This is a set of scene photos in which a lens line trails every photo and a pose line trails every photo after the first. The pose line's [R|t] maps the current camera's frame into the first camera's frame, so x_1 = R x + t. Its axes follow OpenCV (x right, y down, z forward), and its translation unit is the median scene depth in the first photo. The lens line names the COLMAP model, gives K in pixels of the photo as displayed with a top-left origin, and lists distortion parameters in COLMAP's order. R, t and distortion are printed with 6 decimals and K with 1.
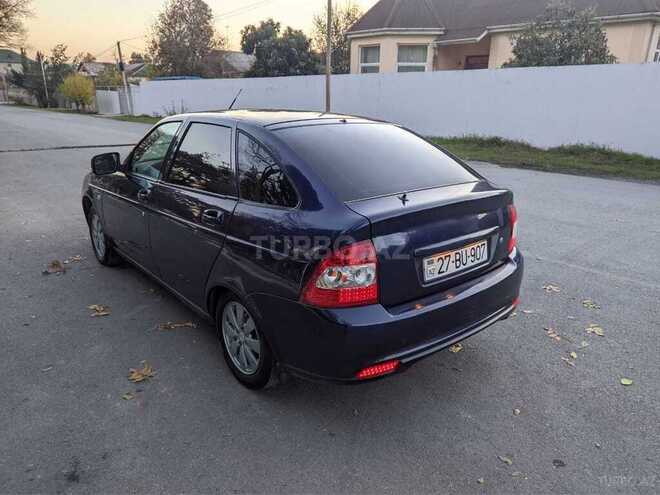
lens RADIAL K [[476.6, 0, 330.0], [0, 476.6, 247.5], [0, 0, 1]] dist [0.010439, -0.001453]
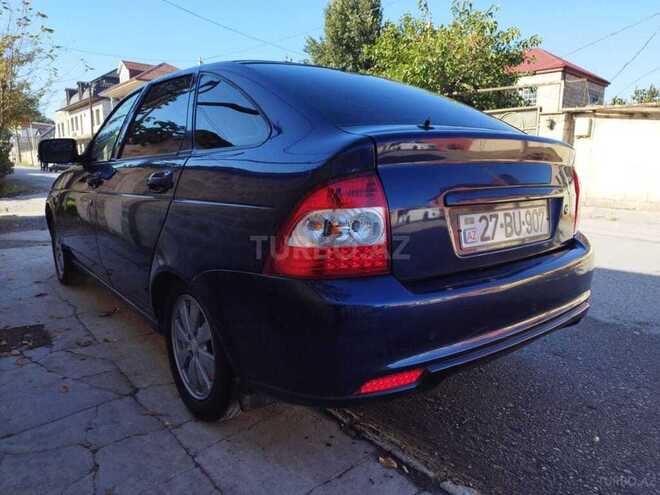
lens RADIAL K [[476.6, 0, 330.0], [0, 476.6, 247.5], [0, 0, 1]] dist [0.010439, -0.001453]
pose [[0.999669, -0.001594, -0.025695, 0.035351], [-0.001353, 0.993448, -0.114273, 0.138945], [0.025709, 0.114270, 0.993117, 0.339689]]
